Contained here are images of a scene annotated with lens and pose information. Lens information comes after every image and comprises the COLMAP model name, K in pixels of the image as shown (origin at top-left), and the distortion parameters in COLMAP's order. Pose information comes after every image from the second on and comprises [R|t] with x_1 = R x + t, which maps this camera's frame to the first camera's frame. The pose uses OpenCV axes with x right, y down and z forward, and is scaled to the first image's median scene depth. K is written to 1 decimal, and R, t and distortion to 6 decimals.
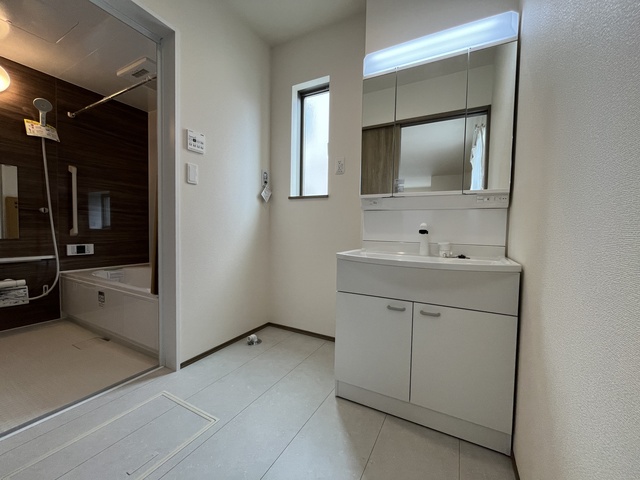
lens RADIAL K [[261.3, 0, 317.7], [0, 261.3, 240.9], [0, 0, 1]] dist [-0.000310, -0.000286]
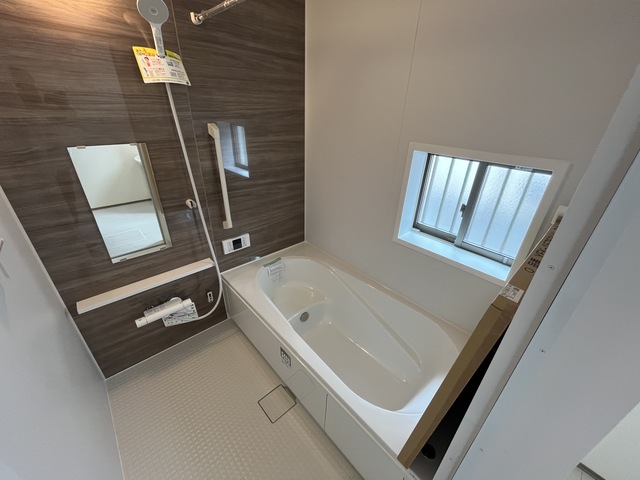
lens RADIAL K [[261.3, 0, 321.2], [0, 261.3, 239.4], [0, 0, 1]] dist [-0.000310, -0.000286]
pose [[0.951138, 0.148369, -0.270782, -0.514229], [-0.023444, 0.909153, 0.415802, -0.311079], [0.307874, -0.389137, 0.868208, 0.465333]]
